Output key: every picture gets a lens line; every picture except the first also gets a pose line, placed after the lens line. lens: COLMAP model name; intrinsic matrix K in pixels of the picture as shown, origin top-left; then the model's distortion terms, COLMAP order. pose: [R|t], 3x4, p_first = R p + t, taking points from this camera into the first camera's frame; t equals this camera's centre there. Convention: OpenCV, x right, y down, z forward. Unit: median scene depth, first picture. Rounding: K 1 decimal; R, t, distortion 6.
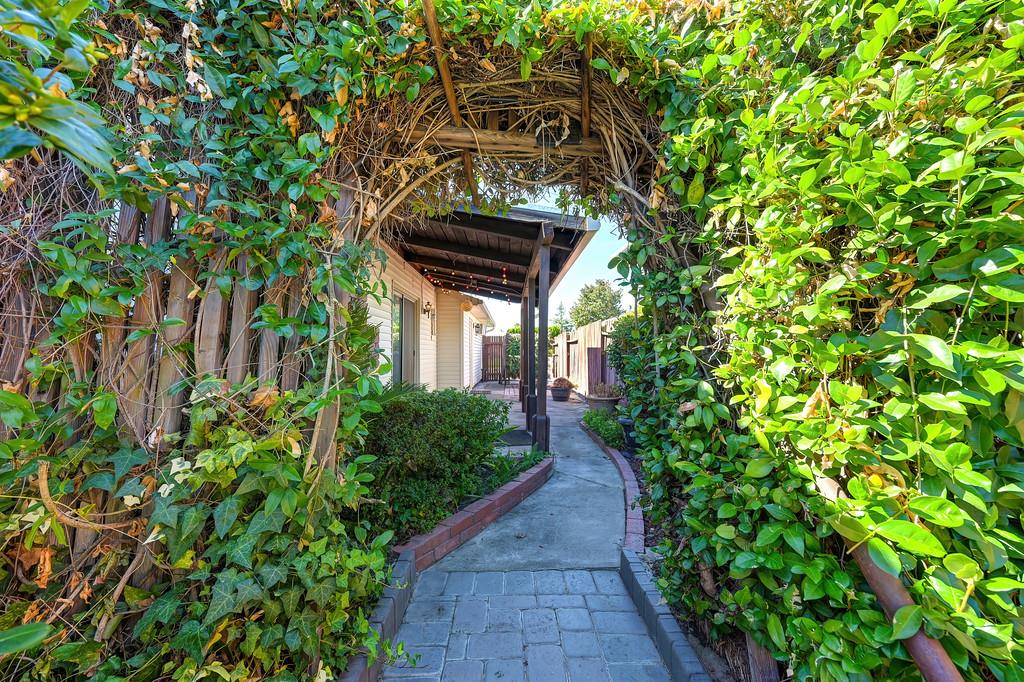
lens RADIAL K [[408.7, 0, 512.0], [0, 408.7, 342.8], [0, 0, 1]] dist [-0.001007, 0.000107]
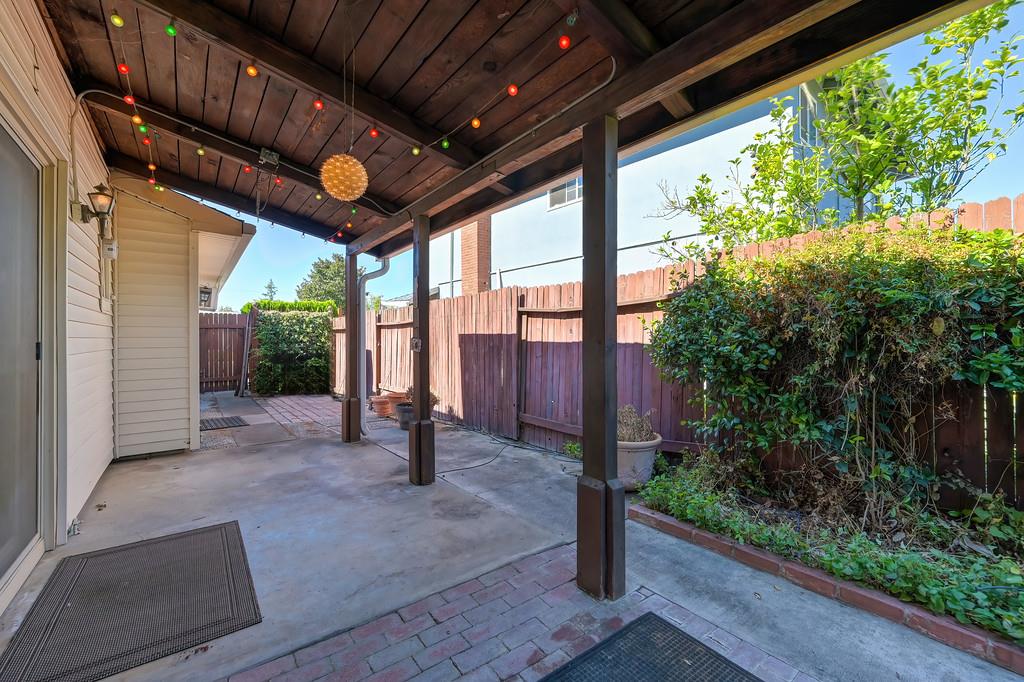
lens RADIAL K [[408.7, 0, 512.5], [0, 408.7, 339.7], [0, 0, 1]] dist [-0.001007, 0.000107]
pose [[0.786759, -0.003587, 0.617250, -0.124707], [-0.011957, 0.999707, 0.021050, 0.007115], [-0.617144, -0.023942, 0.786486, 0.459316]]
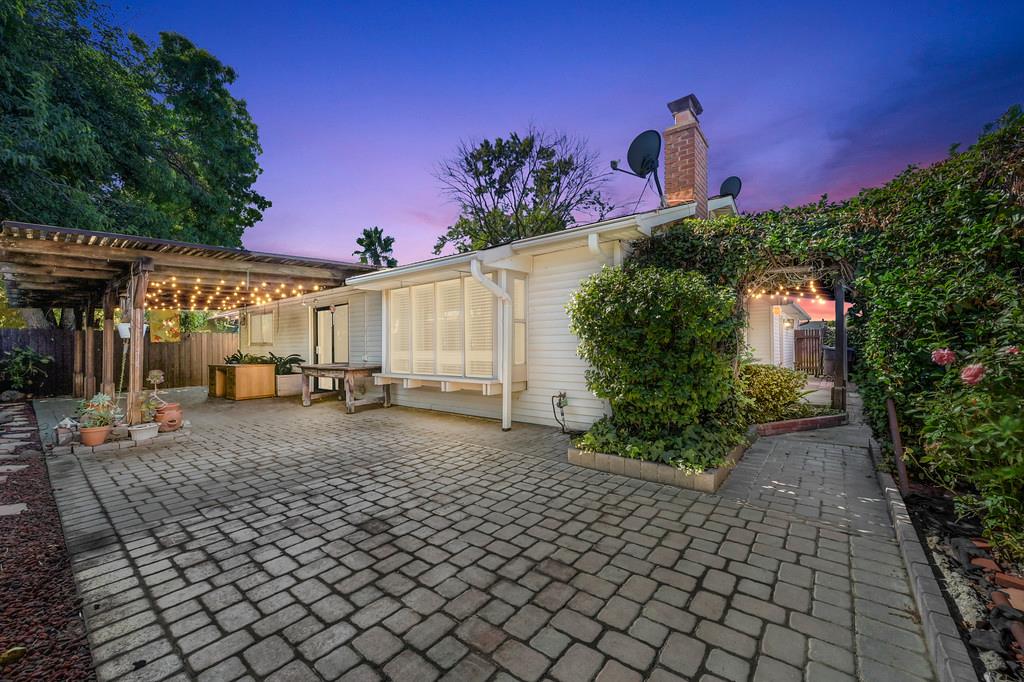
lens RADIAL K [[408.7, 0, 513.4], [0, 408.7, 341.6], [0, 0, 1]] dist [-0.001007, 0.000107]
pose [[0.775921, -0.010231, -0.630748, 0.045036], [0.022055, 0.999697, 0.010915, -0.013740], [0.630445, -0.022380, 0.775911, -0.451747]]
